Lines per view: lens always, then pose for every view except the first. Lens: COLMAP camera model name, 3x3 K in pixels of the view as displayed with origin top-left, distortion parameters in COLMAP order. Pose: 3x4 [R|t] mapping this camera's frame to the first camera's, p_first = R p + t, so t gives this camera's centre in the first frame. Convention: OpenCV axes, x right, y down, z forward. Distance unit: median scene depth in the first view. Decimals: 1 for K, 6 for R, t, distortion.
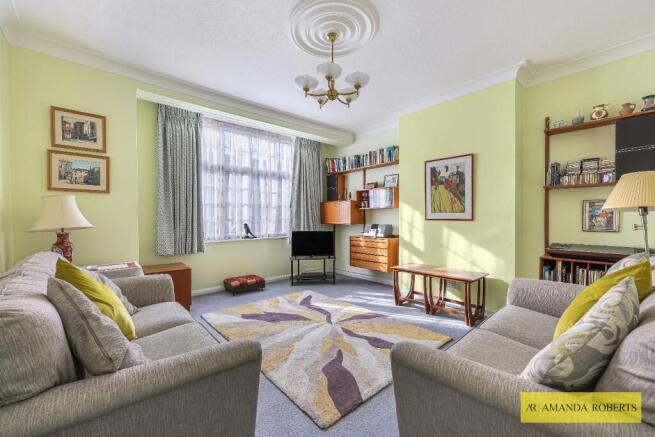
lens RADIAL K [[269.9, 0, 327.5], [0, 269.9, 218.5], [0, 0, 1]] dist [-0.000234, -0.000035]
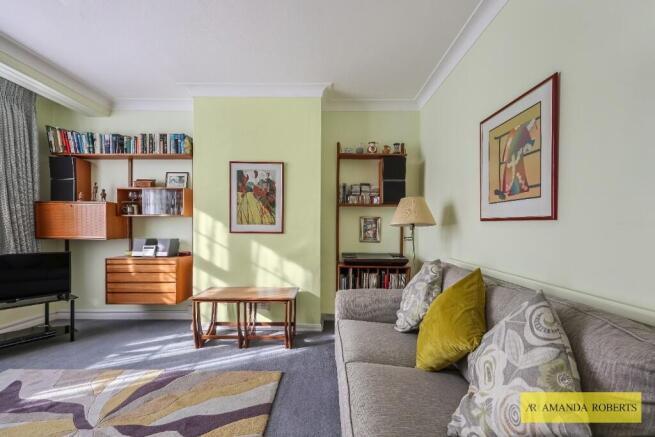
lens RADIAL K [[269.5, 0, 327.1], [0, 269.5, 232.1], [0, 0, 1]] dist [-0.000507, 0.000027]
pose [[0.664130, 0.000046, 0.747617, -0.056743], [-0.005839, 0.999970, 0.005126, -0.002506], [-0.747594, -0.007770, 0.664110, 0.235674]]
